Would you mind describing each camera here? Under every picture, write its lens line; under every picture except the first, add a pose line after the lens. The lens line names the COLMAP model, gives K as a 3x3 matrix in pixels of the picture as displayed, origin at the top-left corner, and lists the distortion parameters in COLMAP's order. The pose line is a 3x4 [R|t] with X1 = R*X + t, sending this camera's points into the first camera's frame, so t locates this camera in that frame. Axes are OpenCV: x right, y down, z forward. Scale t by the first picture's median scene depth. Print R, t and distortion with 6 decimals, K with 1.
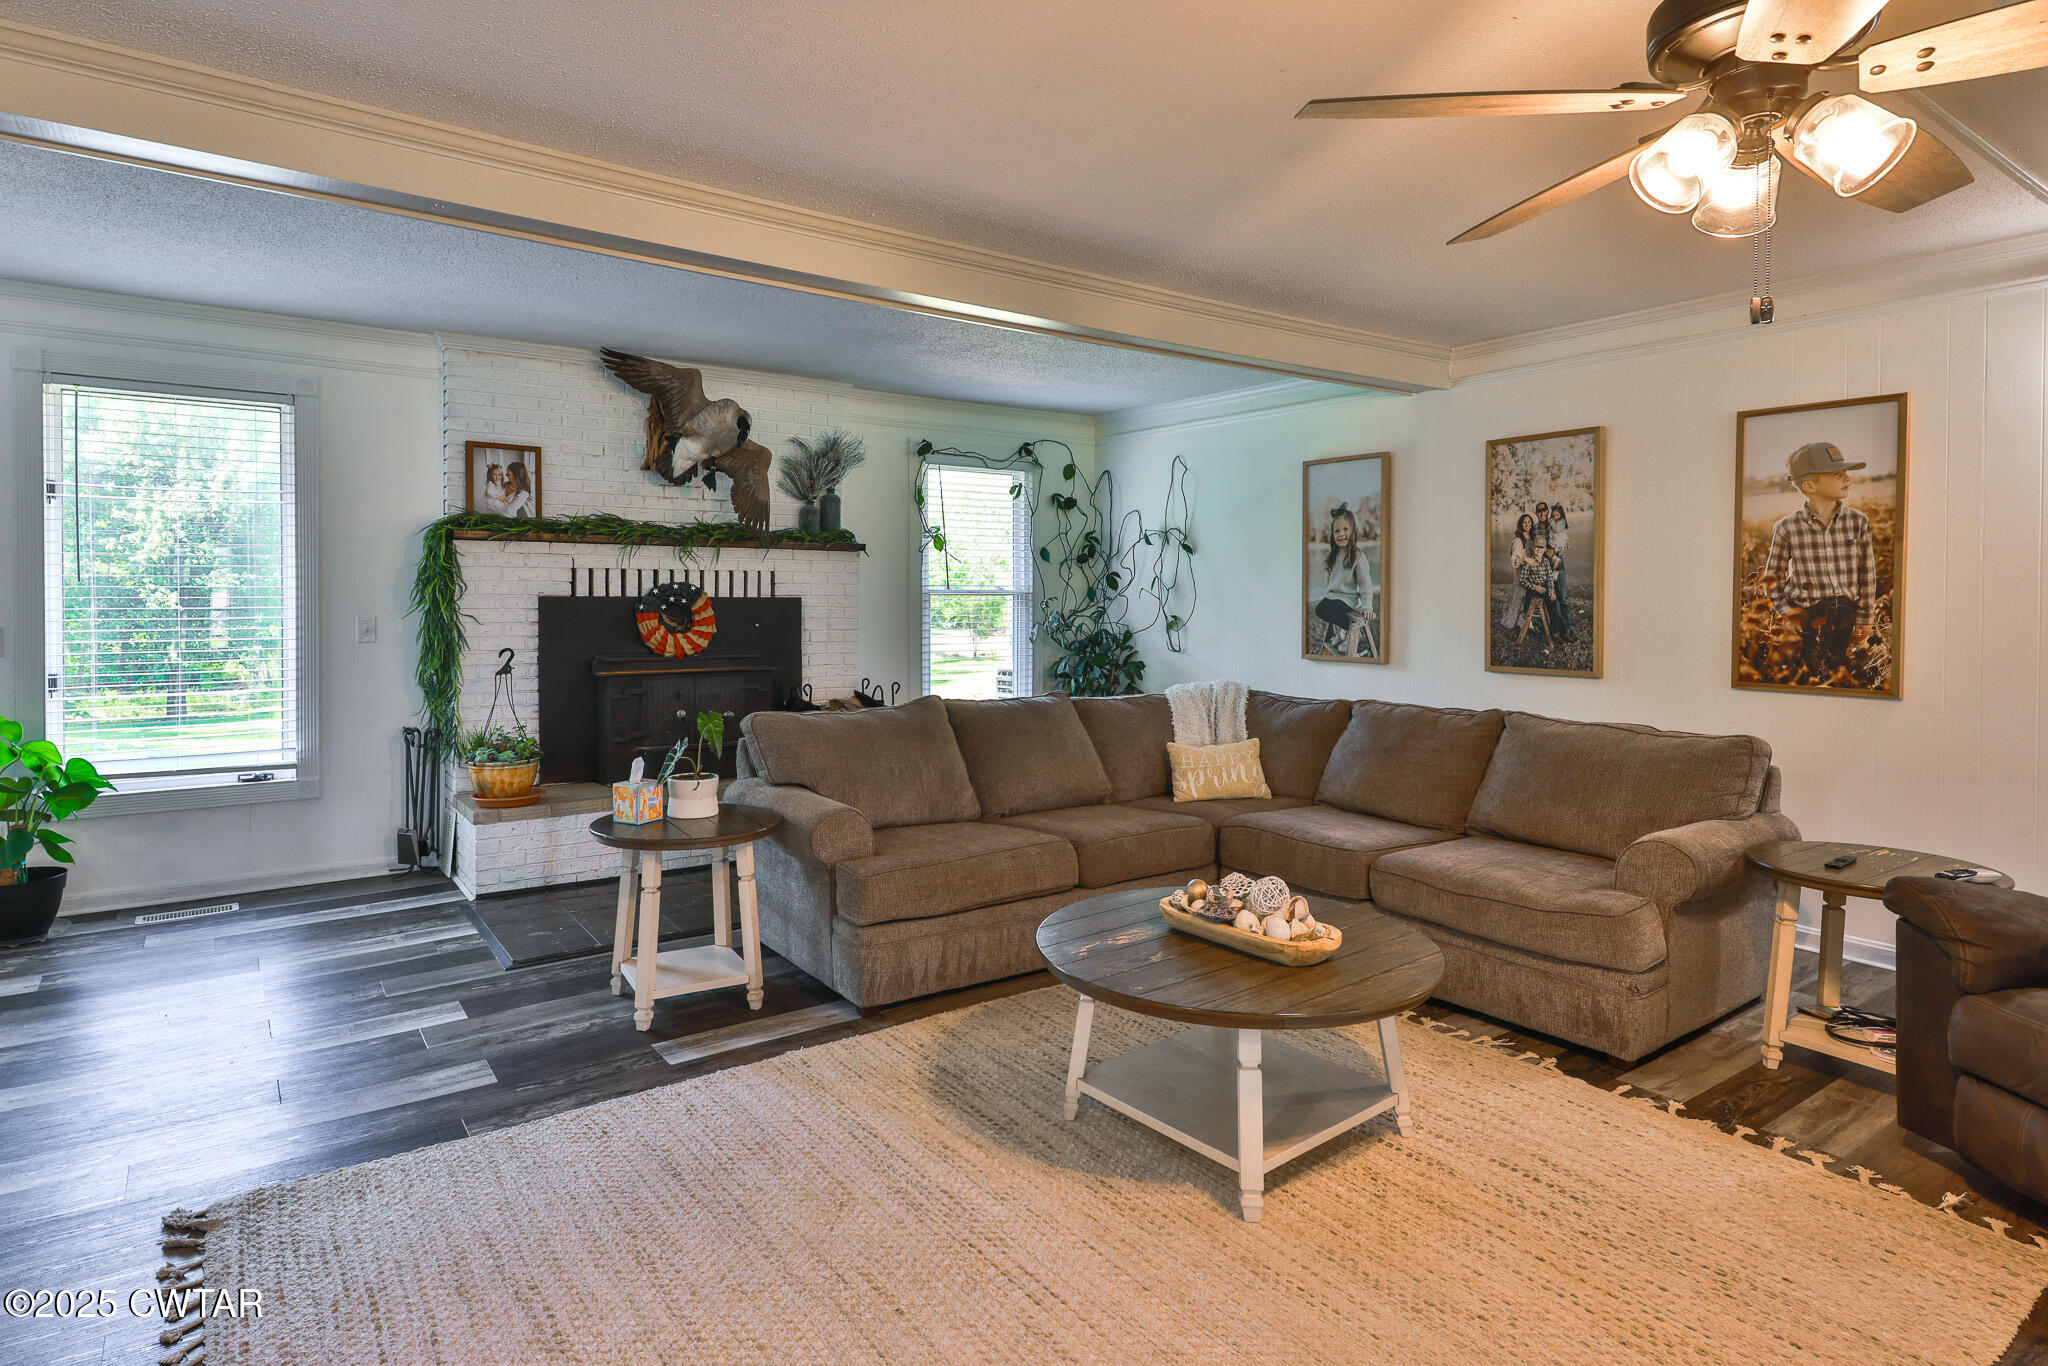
lens RADIAL K [[1137.0, 0, 1023.7], [0, 1137.0, 620.4], [0, 0, 1]] dist [0.006163, 0.000385]
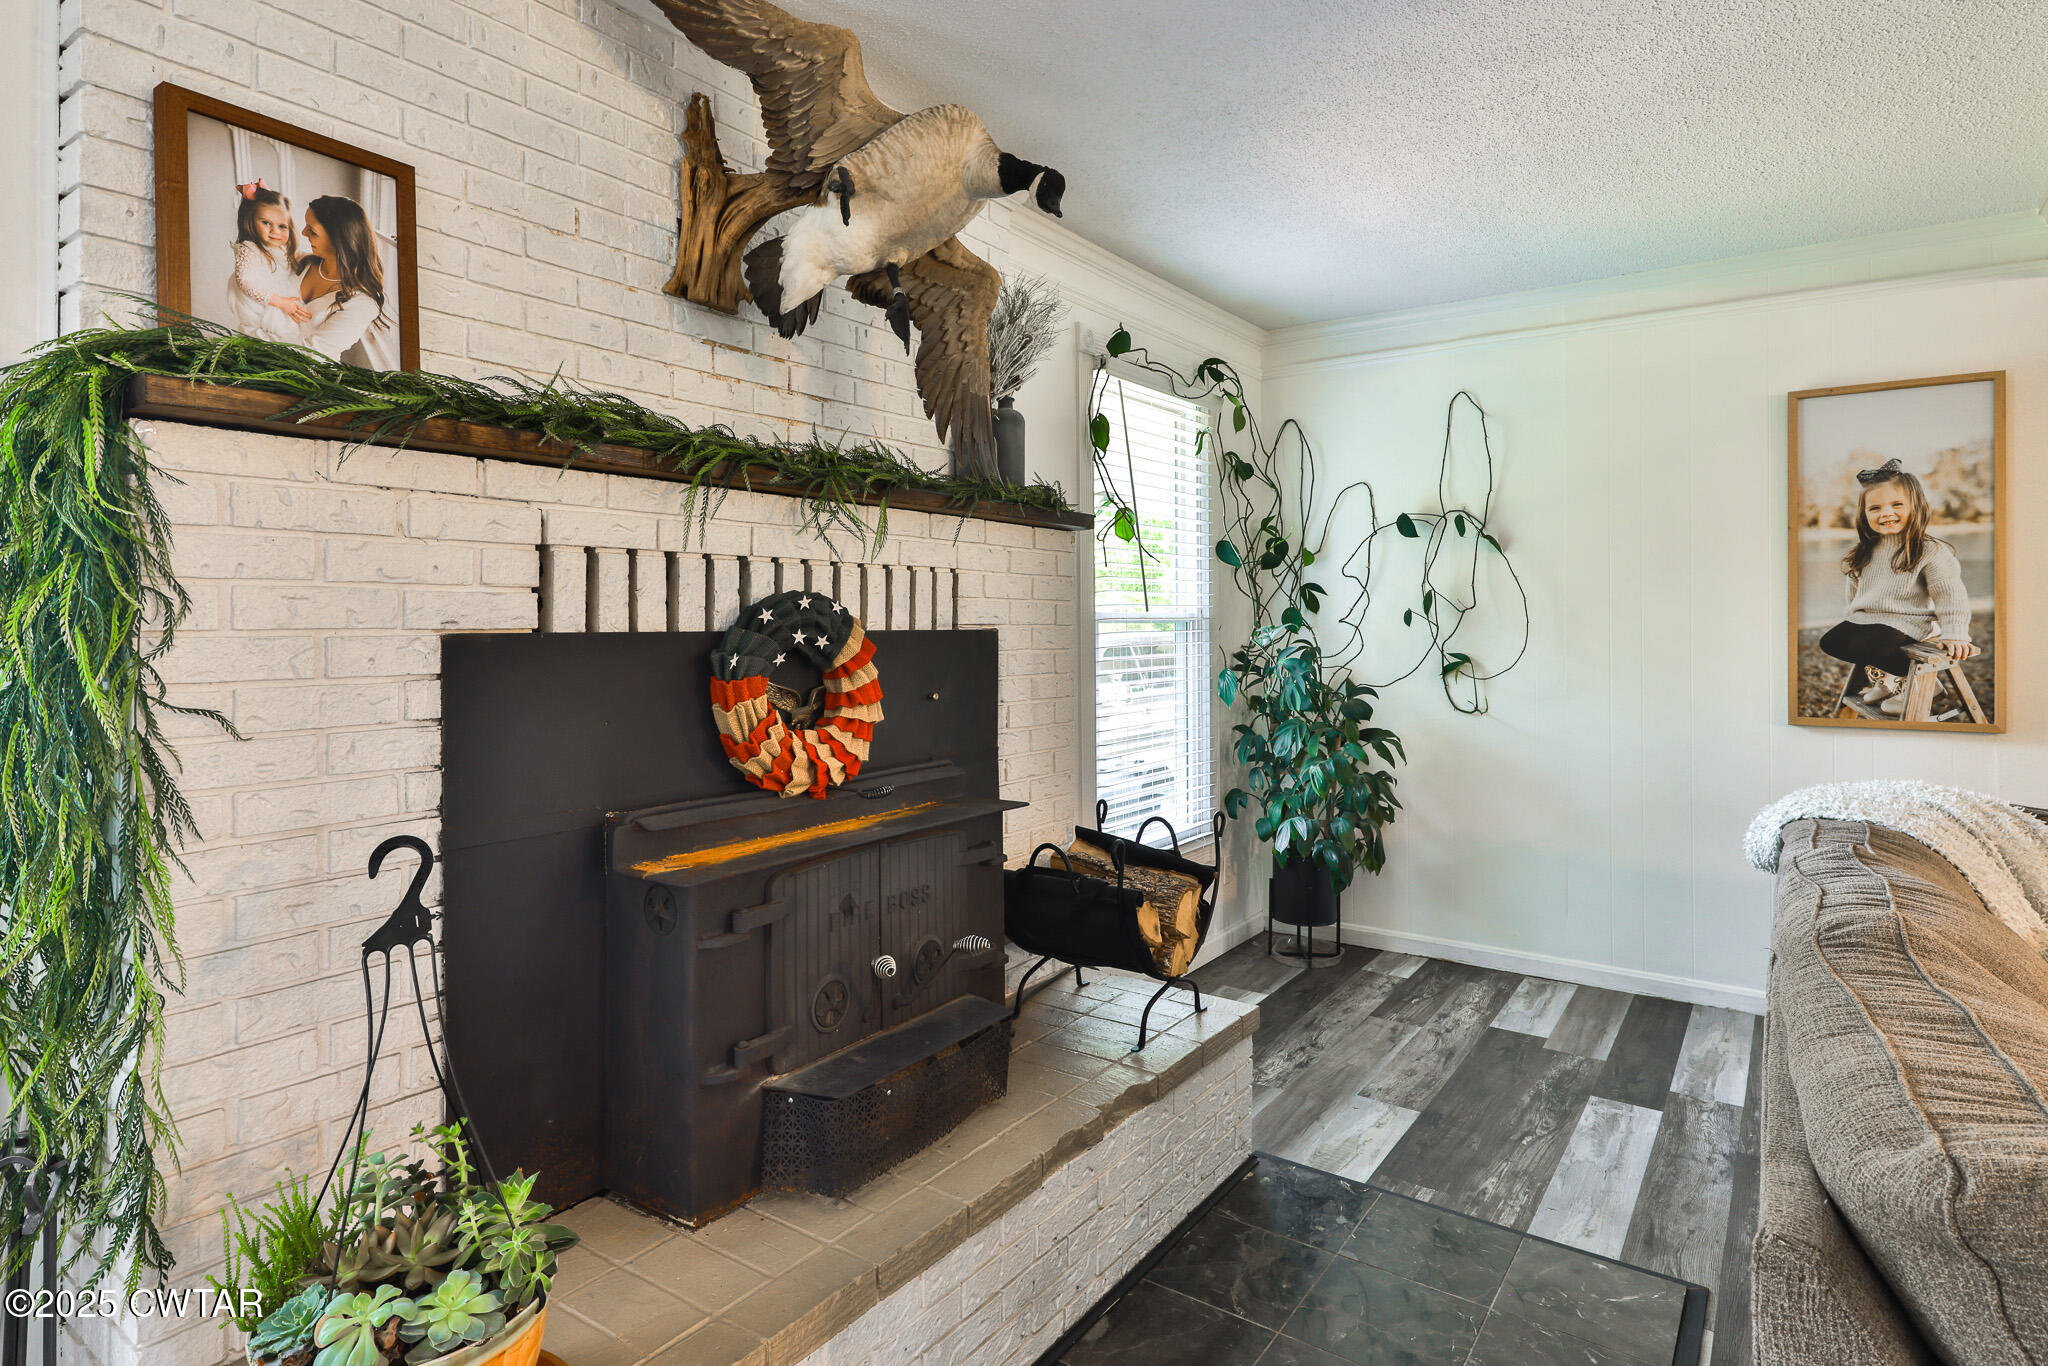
lens RADIAL K [[1137.0, 0, 1023.7], [0, 1137.0, 620.4], [0, 0, 1]] dist [0.006163, 0.000385]
pose [[0.944242, -0.007202, 0.329172, -0.356825], [0.015597, 0.999617, -0.022869, -0.014502], [-0.328881, 0.026728, 0.943993, 0.623751]]
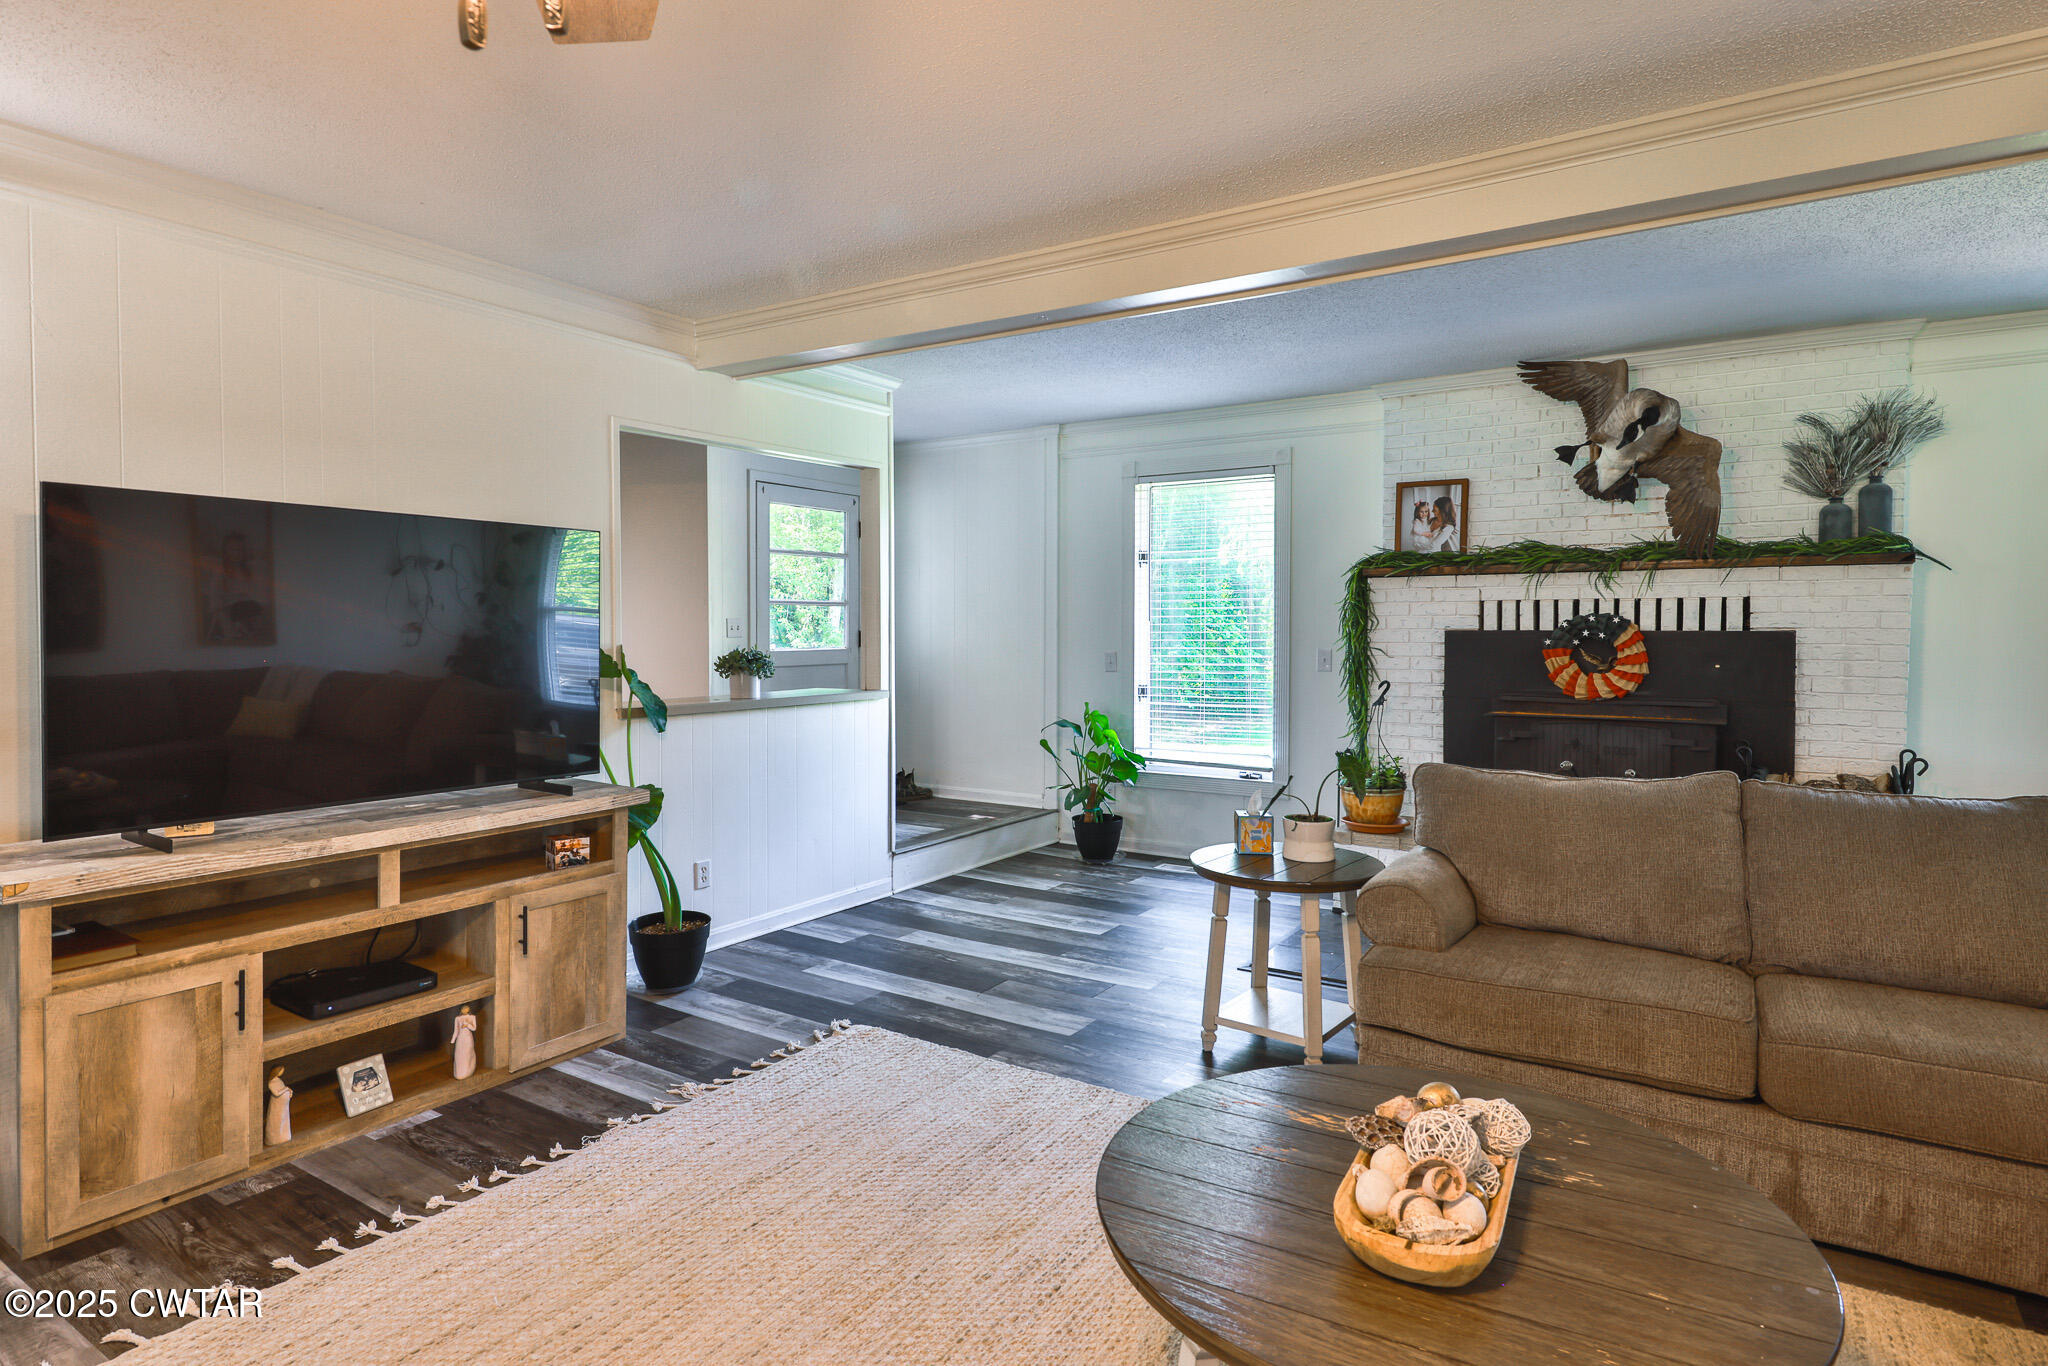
lens RADIAL K [[1103.9, 0, 1016.0], [0, 1103.9, 659.2], [0, 0, 1]] dist [0.003479, 0.000649]
pose [[0.345144, 0.021636, -0.938300, 0.327847], [-0.019061, 0.999690, 0.016040, -0.004081], [0.938356, 0.012349, 0.345449, 0.297533]]
